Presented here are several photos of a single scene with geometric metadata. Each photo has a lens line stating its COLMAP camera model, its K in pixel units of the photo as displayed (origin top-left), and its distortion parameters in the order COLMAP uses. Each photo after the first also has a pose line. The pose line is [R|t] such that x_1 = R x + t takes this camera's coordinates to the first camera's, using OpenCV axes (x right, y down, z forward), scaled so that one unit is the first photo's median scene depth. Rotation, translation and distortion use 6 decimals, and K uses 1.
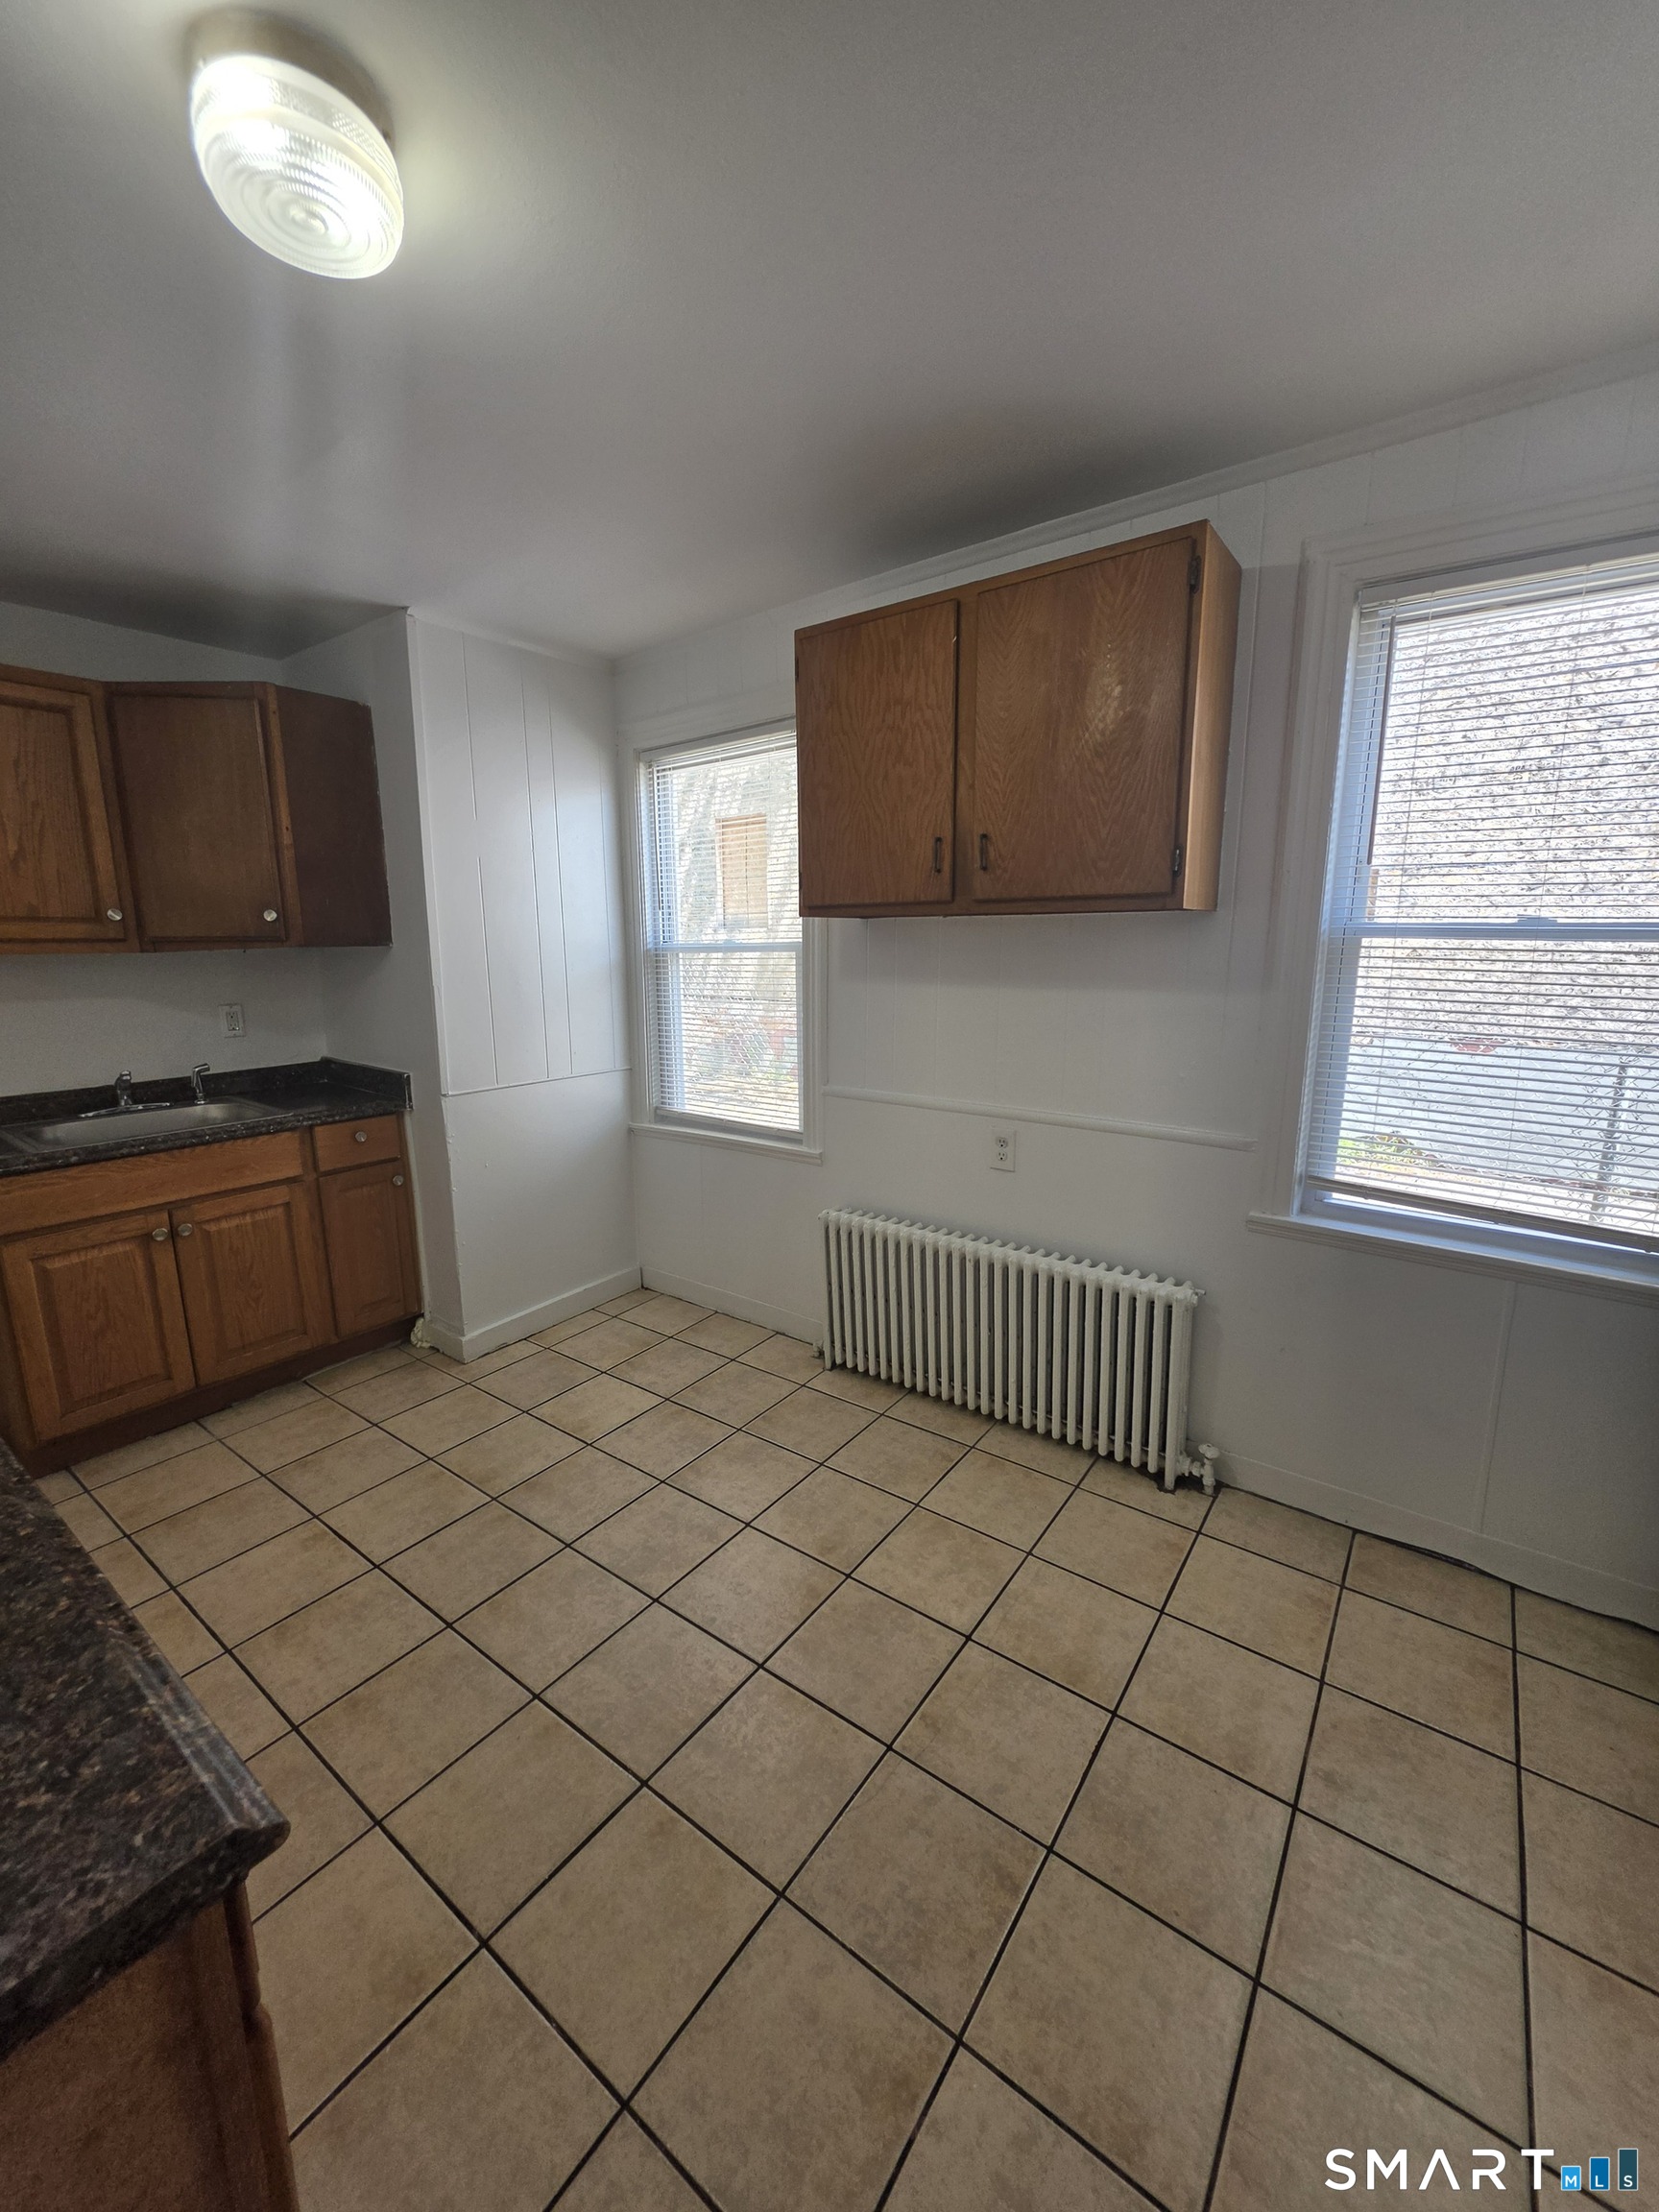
lens RADIAL K [[883.6, 0, 834.2], [0, 883.6, 1101.1], [0, 0, 1]] dist [-0.002322, 0.000482]
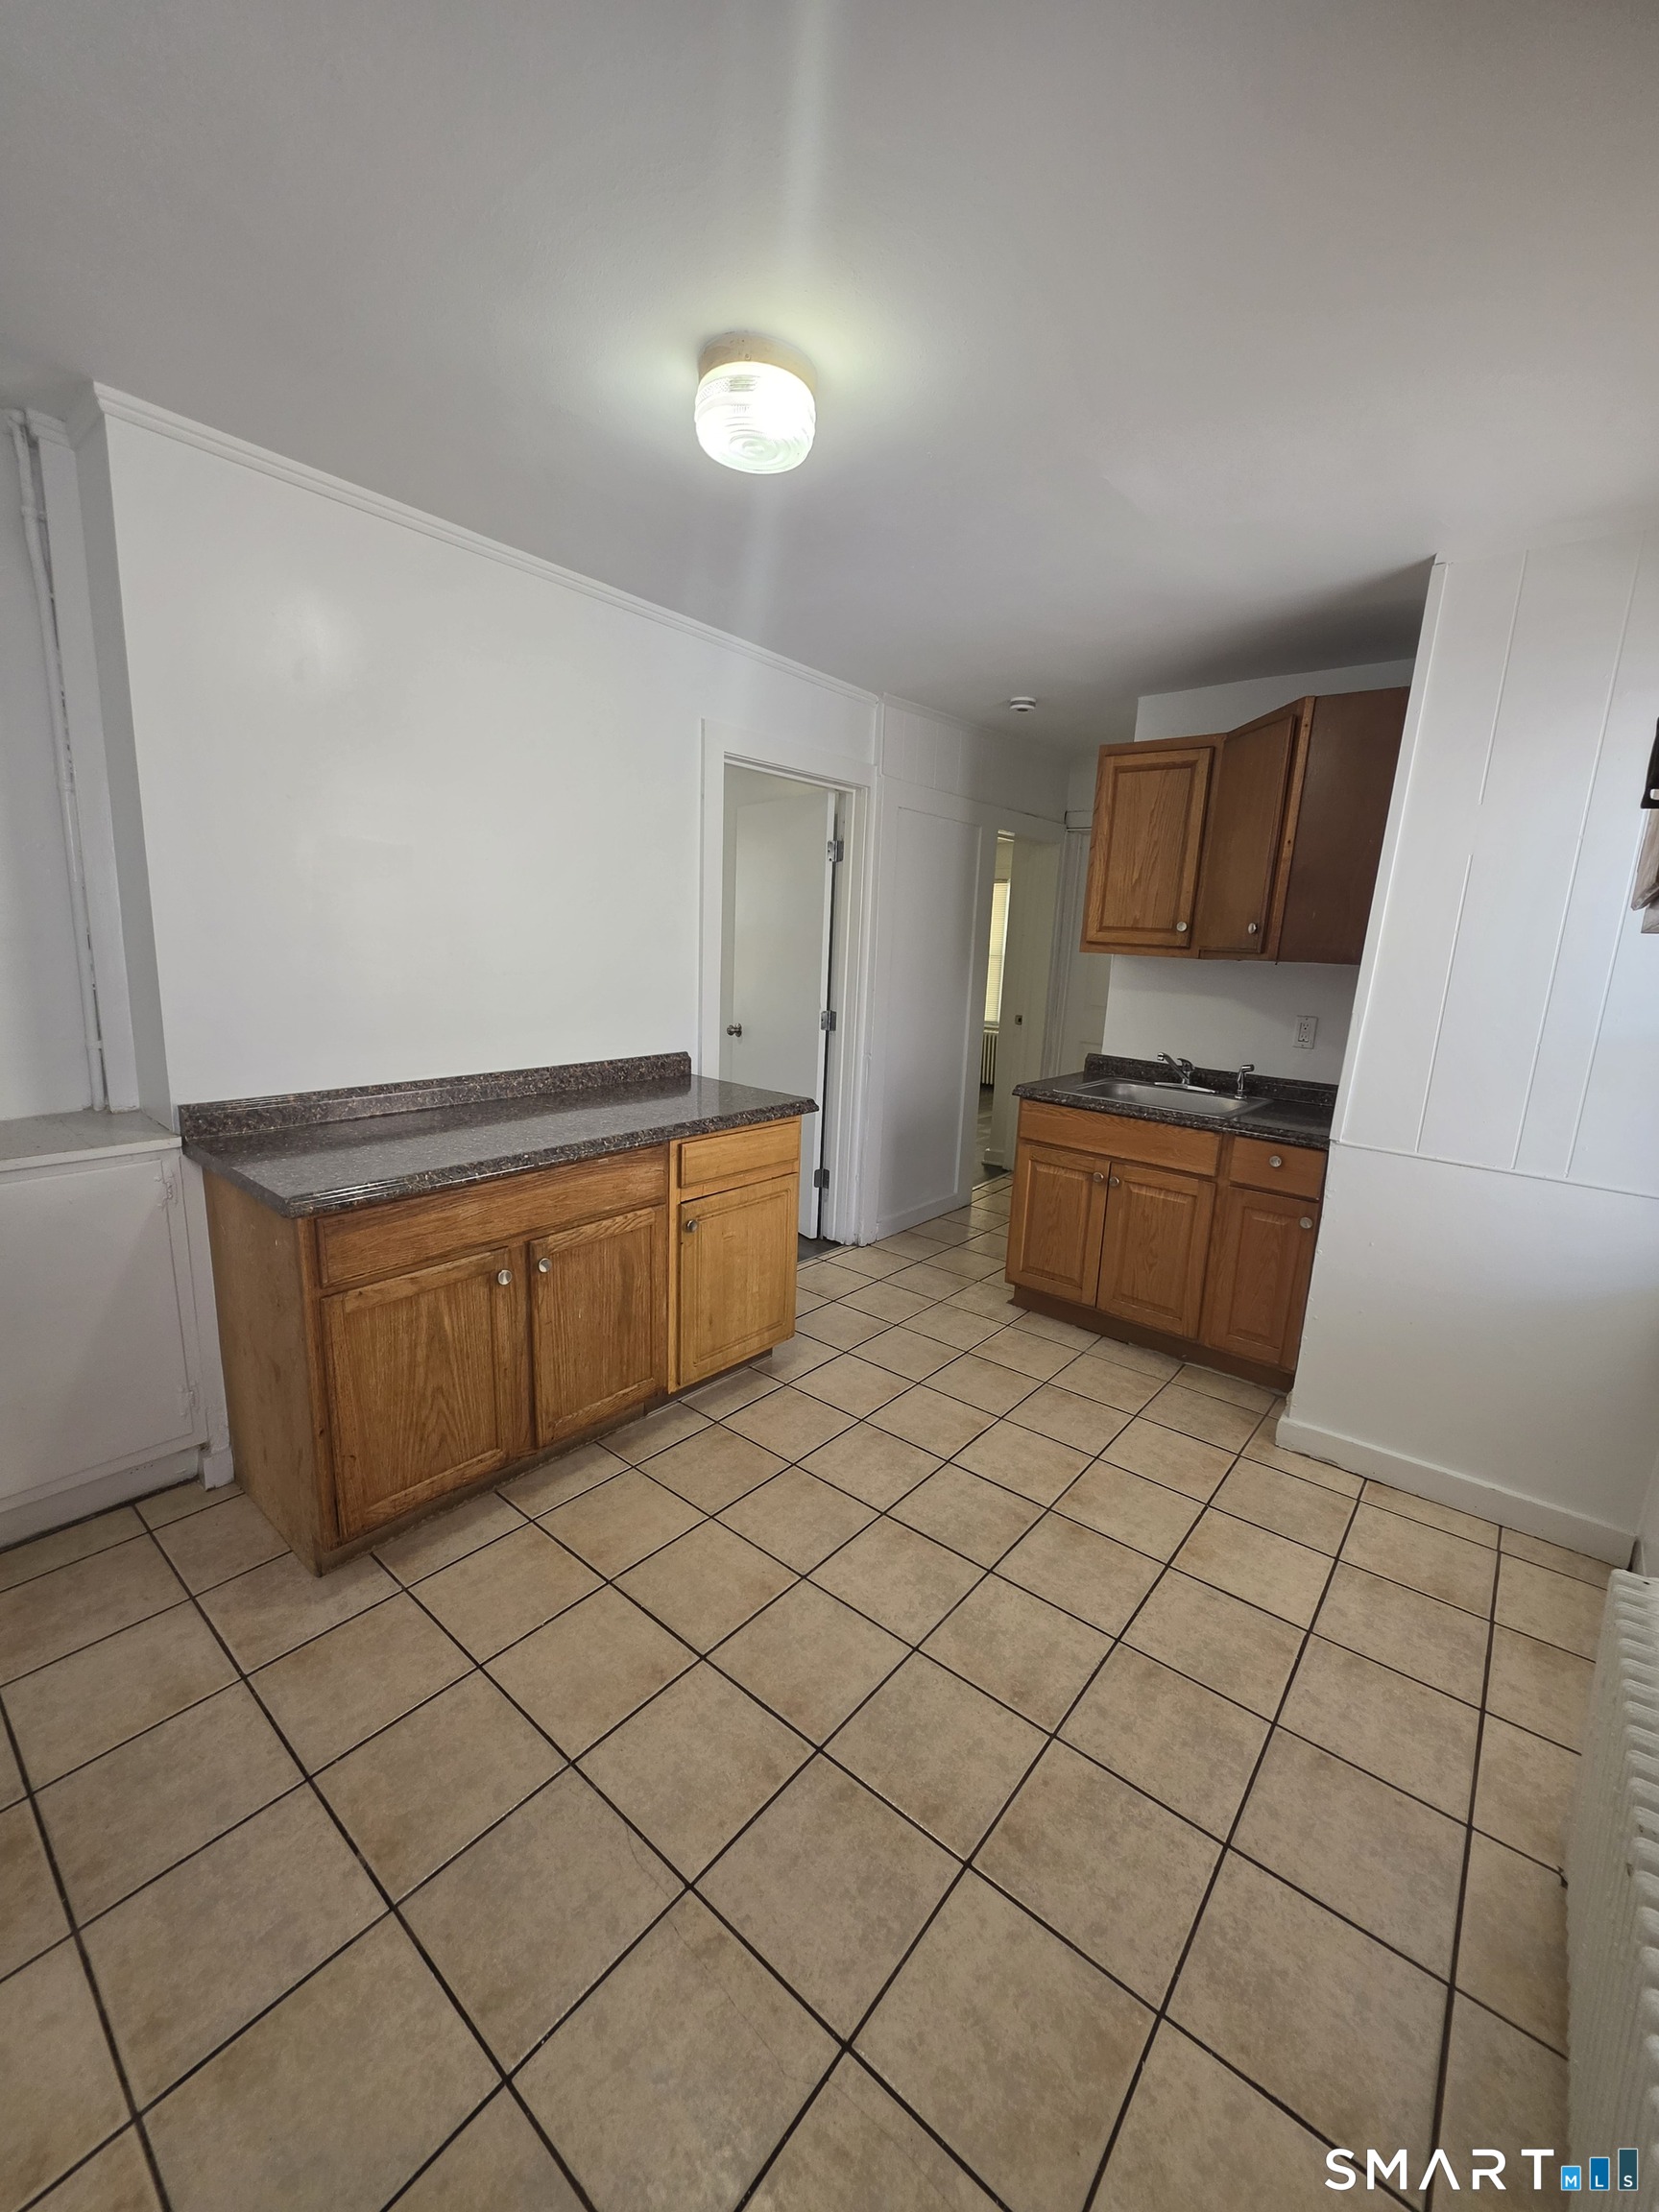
lens RADIAL K [[883.6, 0, 835.7], [0, 883.6, 1101.0], [0, 0, 1]] dist [-0.002322, 0.000482]
pose [[-0.056759, 0.194144, -0.979330, 0.493516], [-0.228458, 0.952359, 0.202038, -0.127303], [0.971898, 0.235203, -0.009701, 0.645688]]
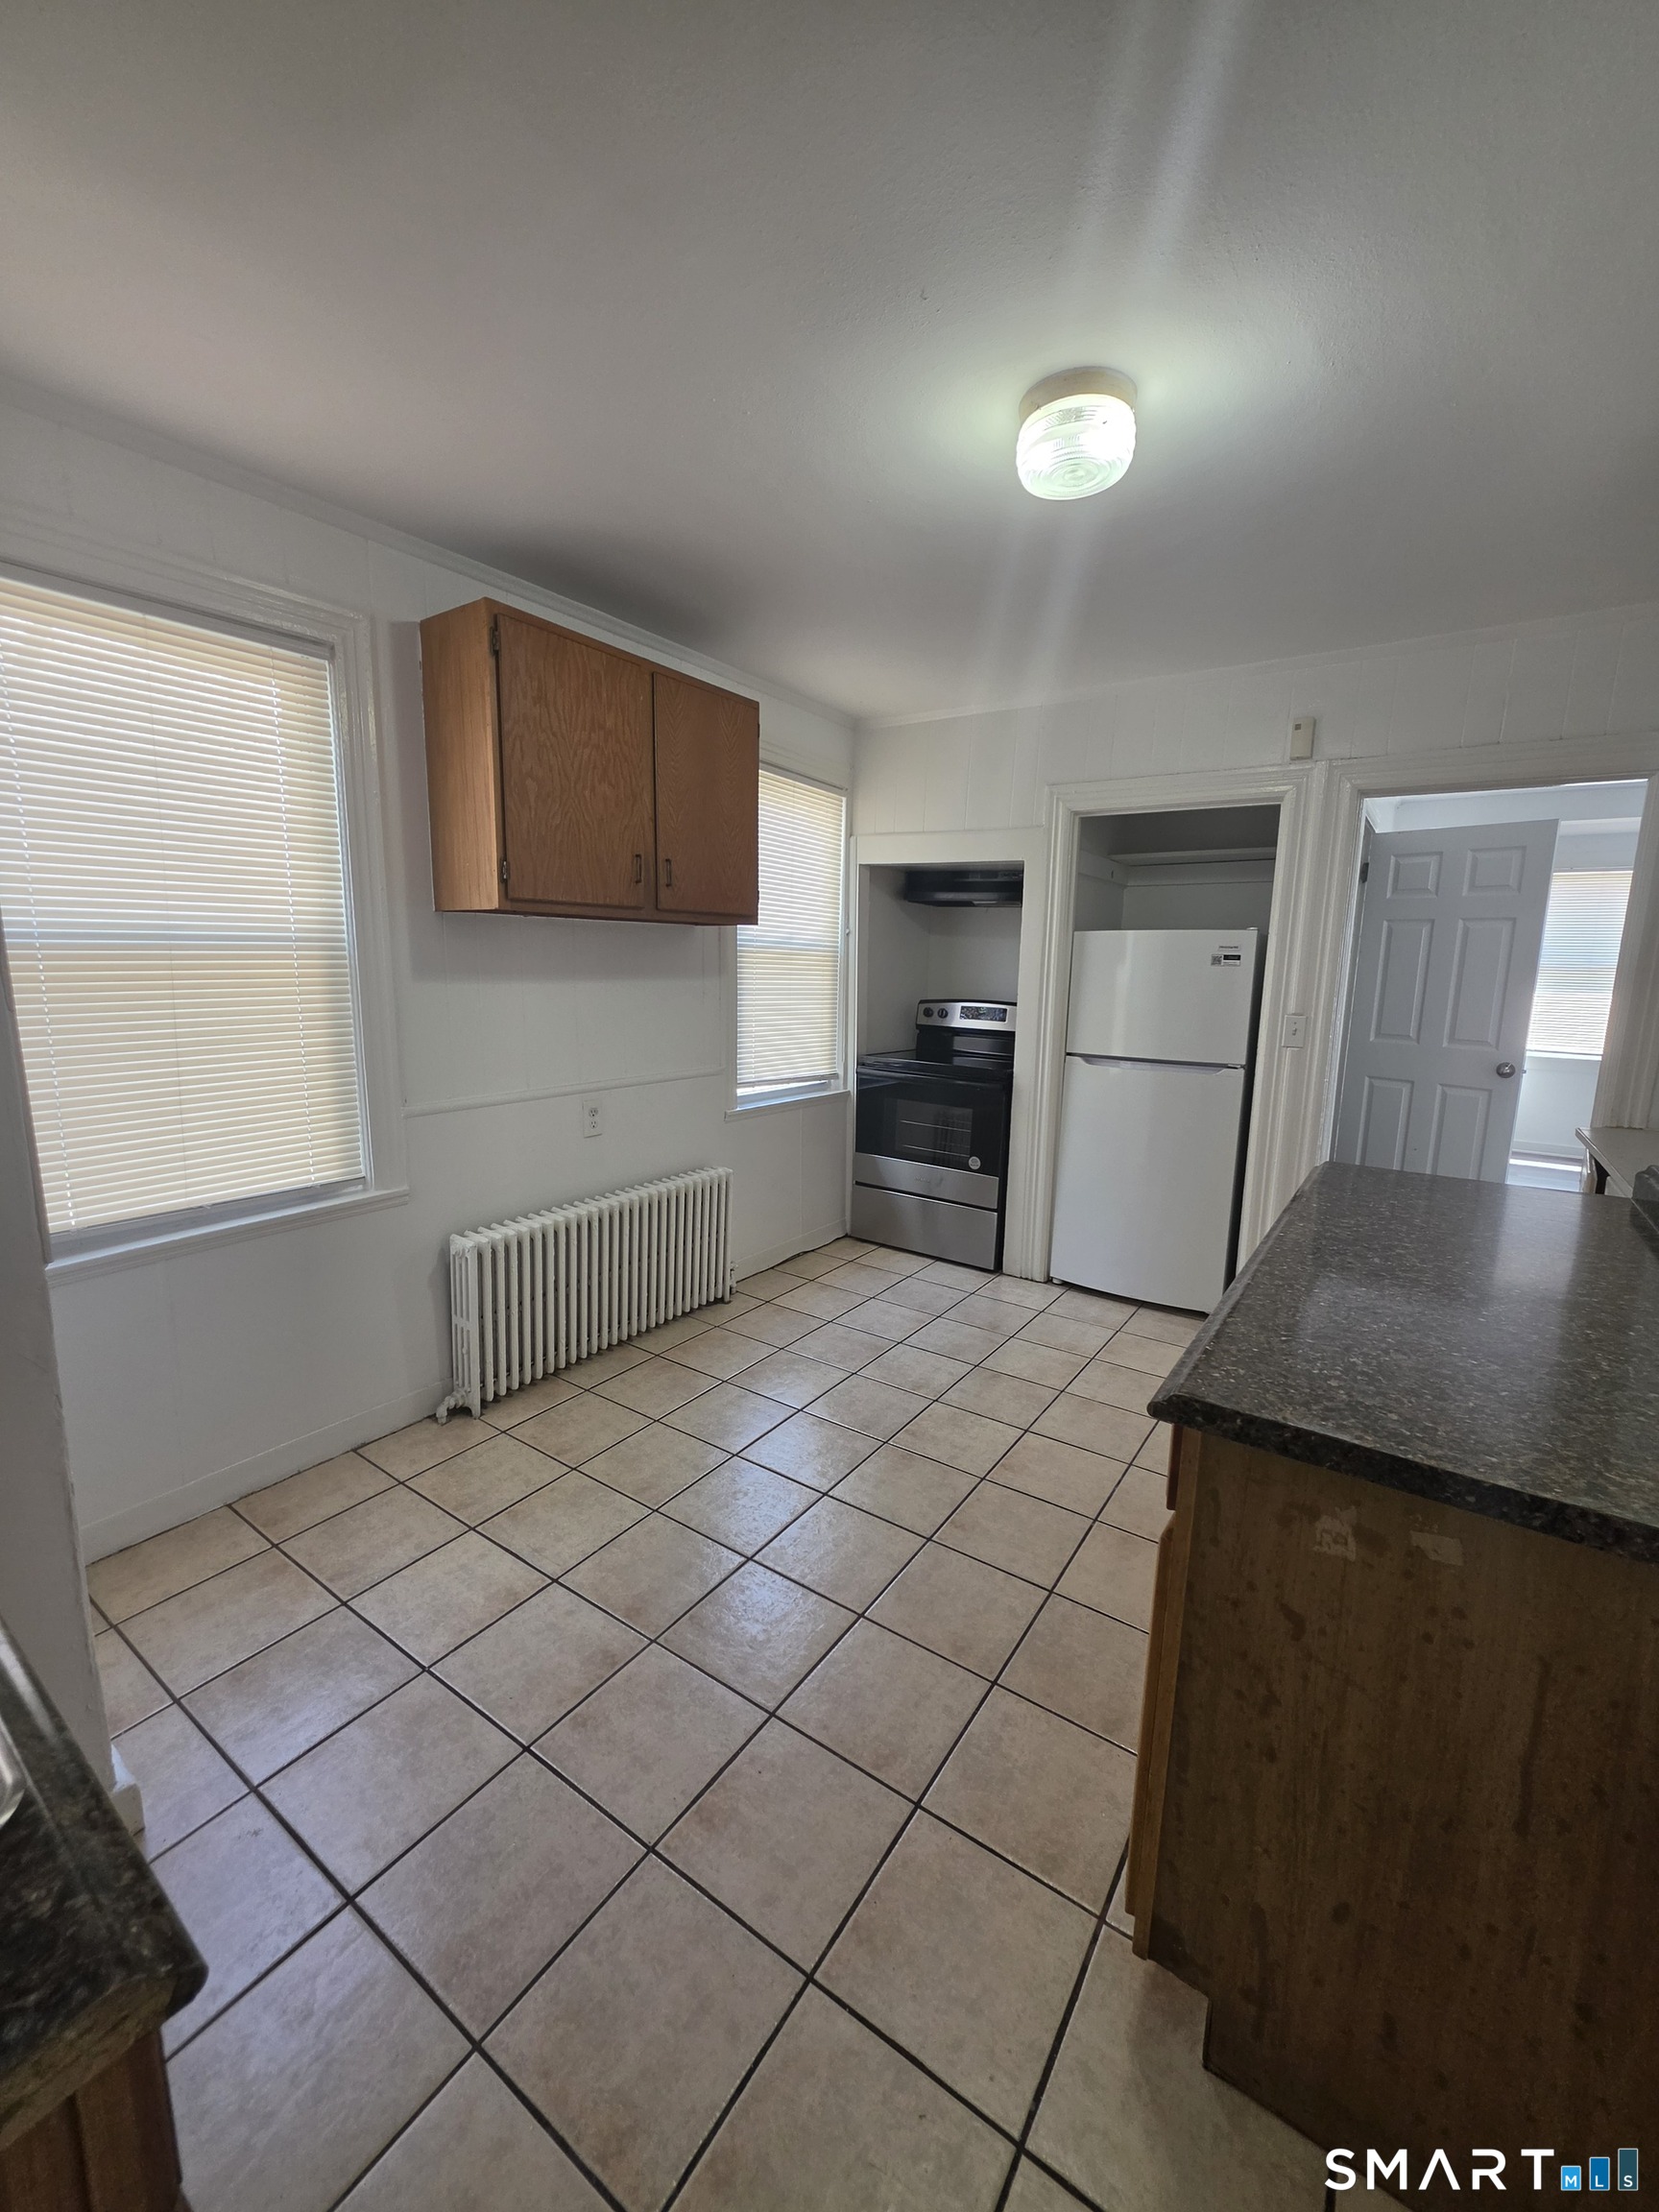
lens RADIAL K [[883.6, 0, 835.3], [0, 883.6, 1102.7], [0, 0, 1]] dist [-0.002322, 0.000482]
pose [[-0.037673, -0.155727, 0.987082, -1.049829], [0.165115, 0.973235, 0.159844, -0.107651], [-0.985555, 0.169004, -0.010952, 0.742346]]
